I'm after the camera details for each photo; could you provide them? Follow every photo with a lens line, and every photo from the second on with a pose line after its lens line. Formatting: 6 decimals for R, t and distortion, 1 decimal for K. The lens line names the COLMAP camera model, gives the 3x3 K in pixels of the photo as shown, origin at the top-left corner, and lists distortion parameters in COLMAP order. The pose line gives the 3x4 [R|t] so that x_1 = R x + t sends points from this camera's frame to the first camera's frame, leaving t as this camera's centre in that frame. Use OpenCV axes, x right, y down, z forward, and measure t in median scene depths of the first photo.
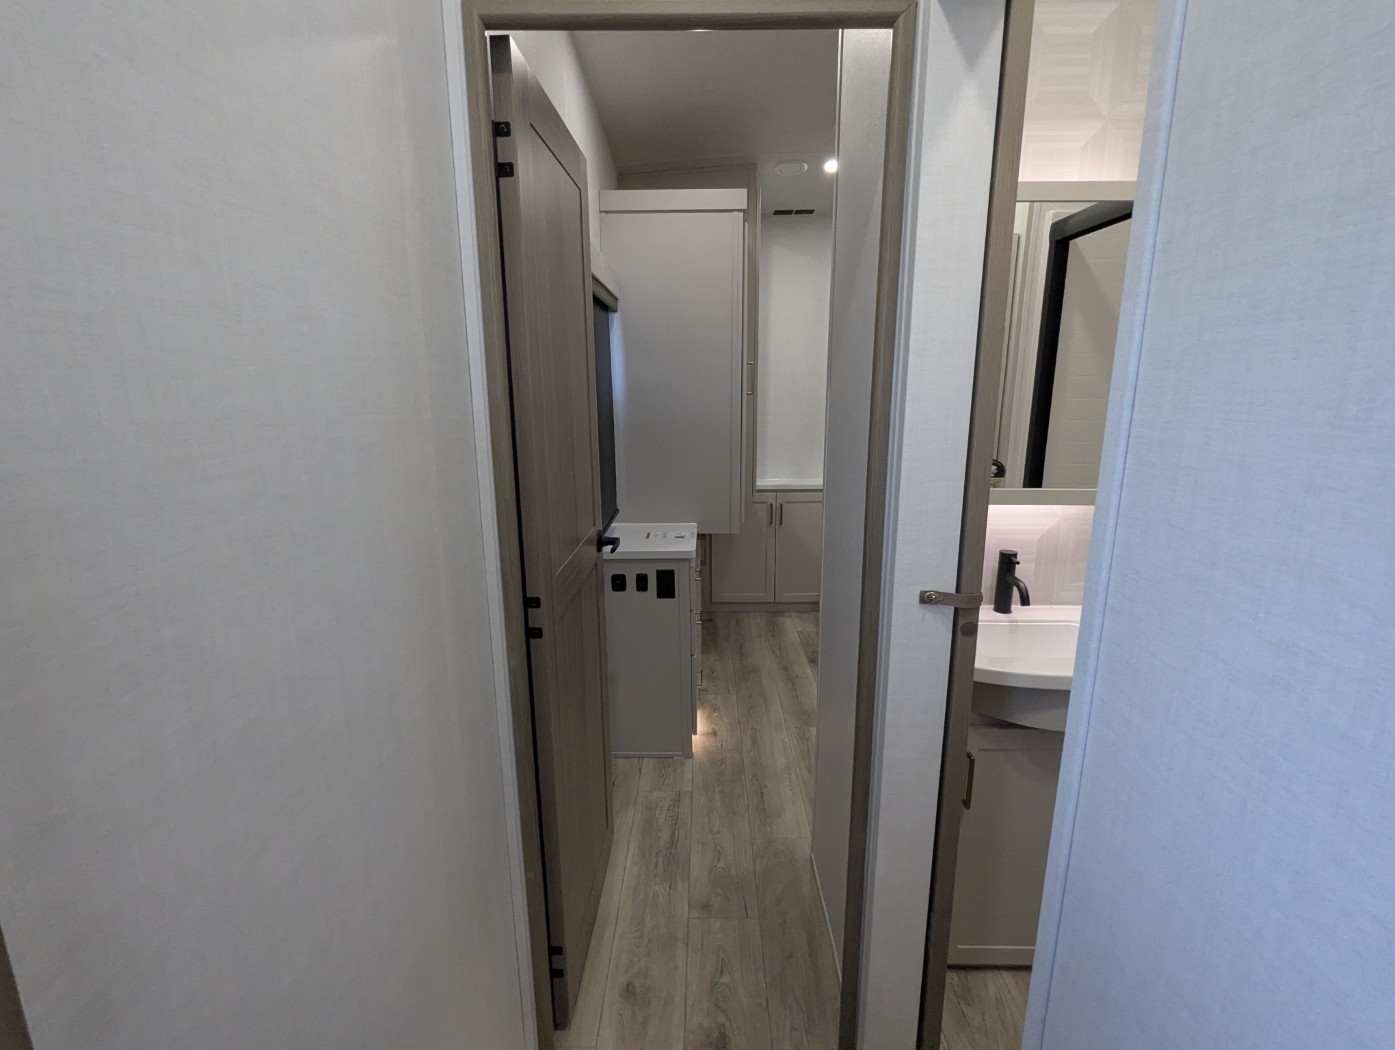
lens RADIAL K [[663.4, 0, 696.3], [0, 663.4, 520.4], [0, 0, 1]] dist [-0.003182, 0.001931]
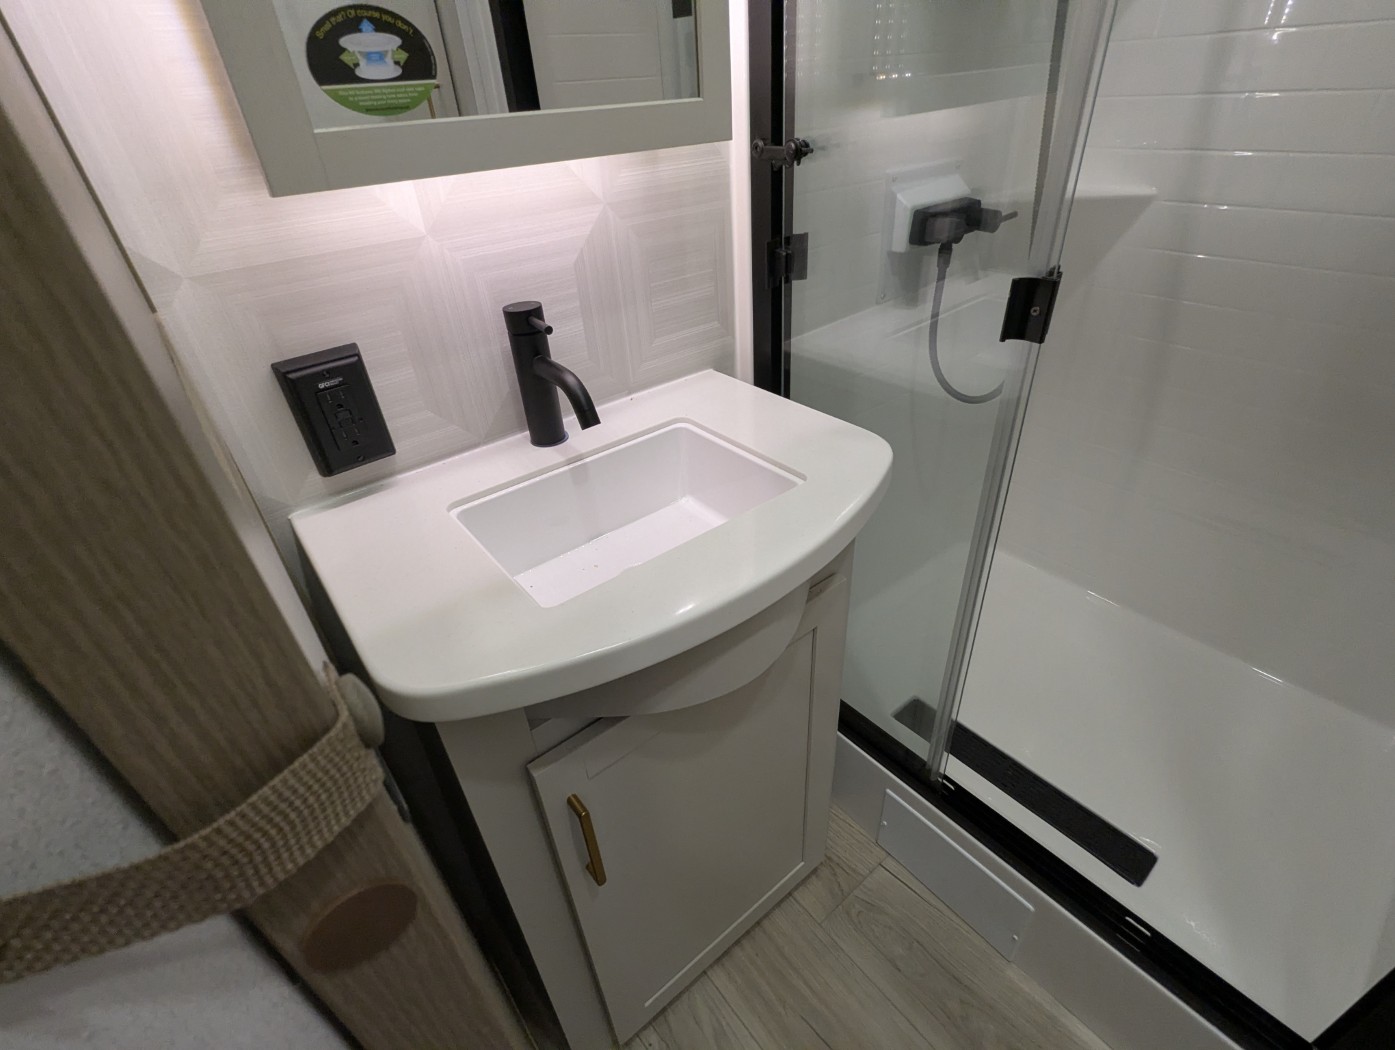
lens RADIAL K [[663.4, 0, 697.3], [0, 663.4, 525.3], [0, 0, 1]] dist [-0.003182, 0.001931]
pose [[0.768728, -0.392342, 0.505099, 0.290244], [0.198774, 0.897191, 0.394383, 0.027606], [-0.607903, -0.202773, 0.767683, 0.581817]]
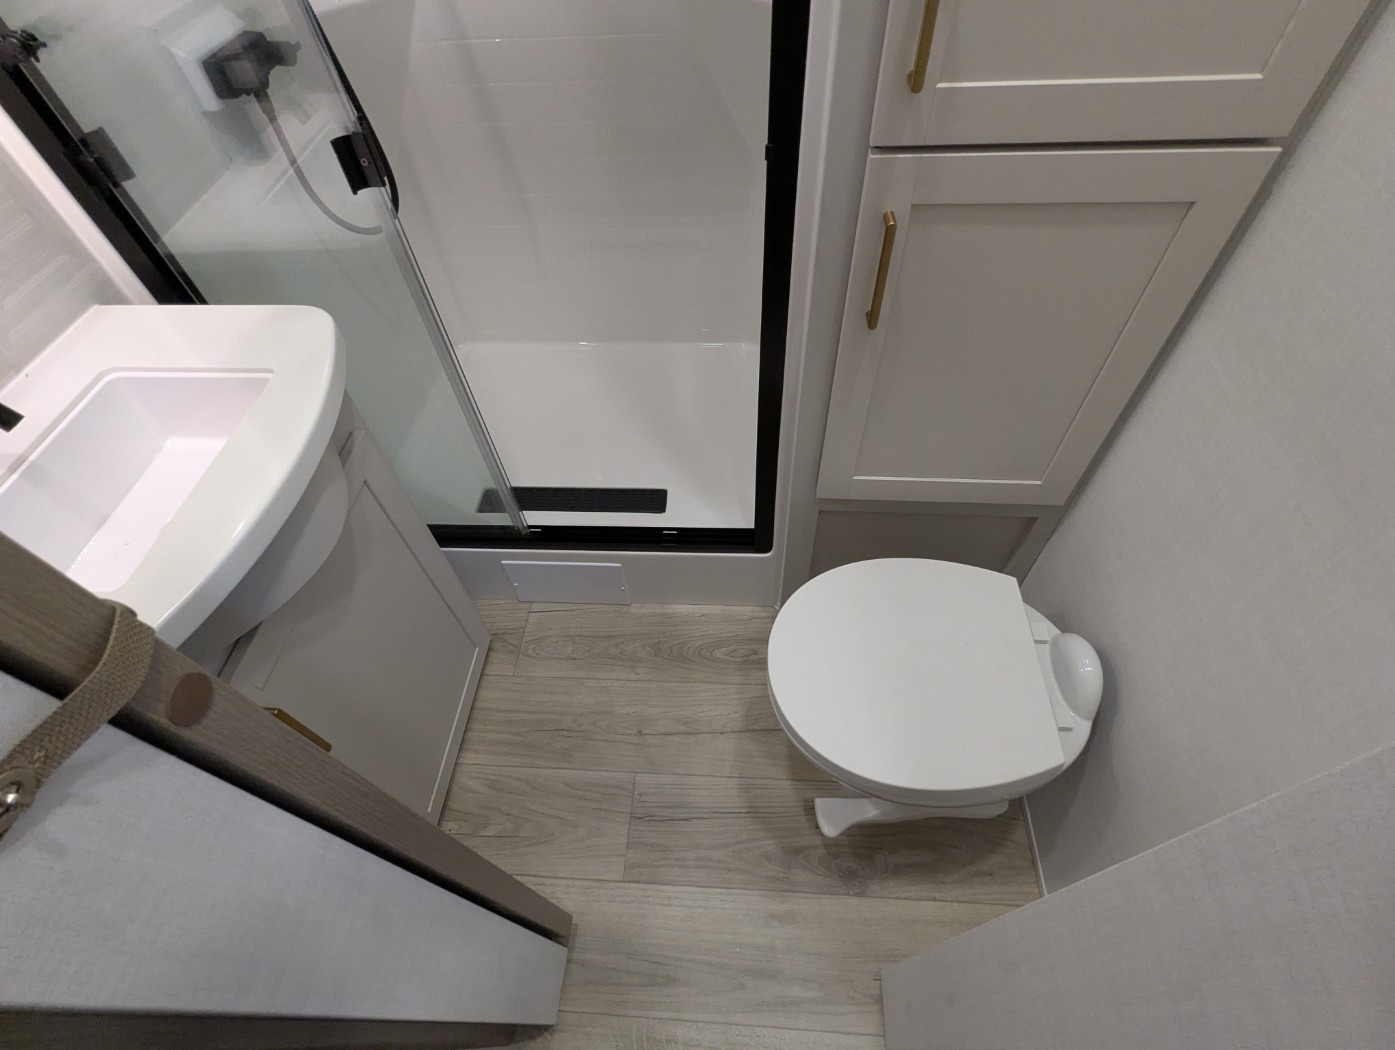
lens RADIAL K [[663.4, 0, 697.1], [0, 663.4, 522.7], [0, 0, 1]] dist [-0.003182, 0.001931]
pose [[0.048858, -0.789085, 0.612339, 0.203409], [0.268406, 0.600892, 0.752919, -0.031343], [-0.962066, 0.127569, 0.241153, 0.473209]]
